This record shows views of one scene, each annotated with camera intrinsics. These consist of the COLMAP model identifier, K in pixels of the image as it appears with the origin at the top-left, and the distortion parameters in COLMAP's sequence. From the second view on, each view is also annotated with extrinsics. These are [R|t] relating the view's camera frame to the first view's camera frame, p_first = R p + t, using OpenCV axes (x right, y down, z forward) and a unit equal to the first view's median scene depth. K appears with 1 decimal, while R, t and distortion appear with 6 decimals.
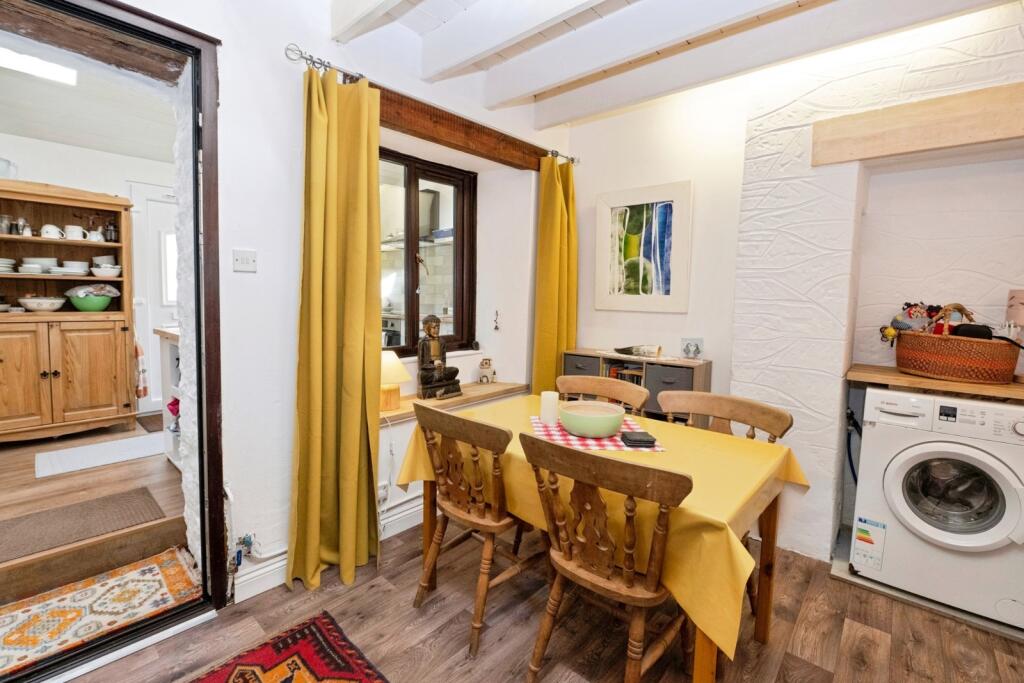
lens RADIAL K [[453.0, 0, 511.5], [0, 453.0, 311.3], [0, 0, 1]] dist [-0.000857, -0.000144]
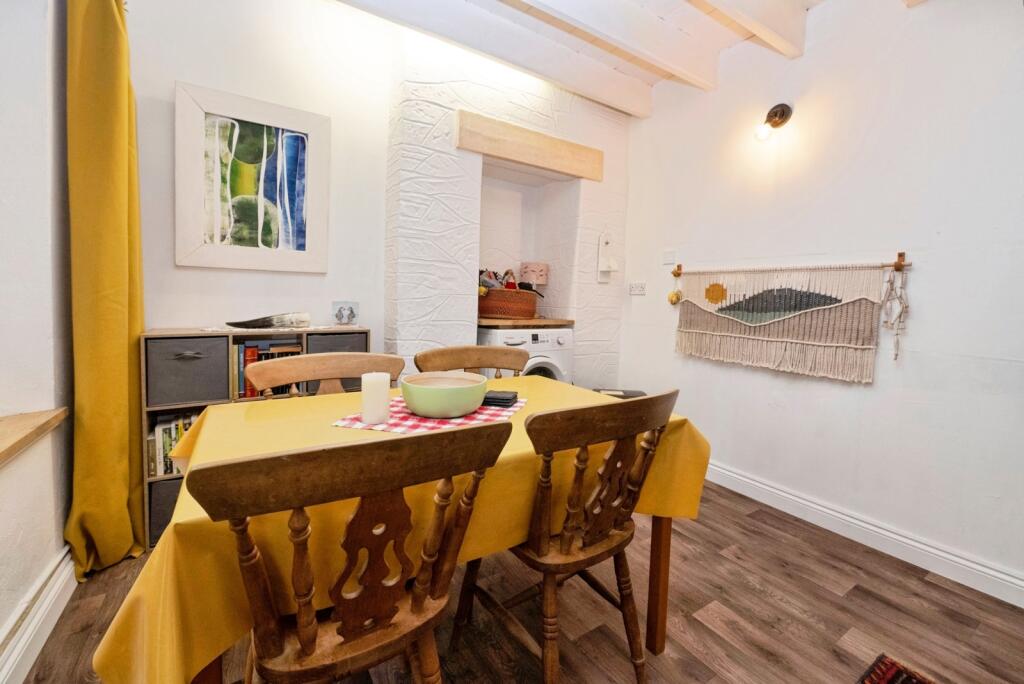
lens RADIAL K [[429.4, 0, 511.9], [0, 429.4, 314.5], [0, 0, 1]] dist [0.000525, 0.000003]
pose [[0.277561, -0.050223, 0.959395, -0.294062], [0.012103, 0.998736, 0.048781, 0.045223], [-0.960632, -0.001928, 0.277818, 0.425050]]
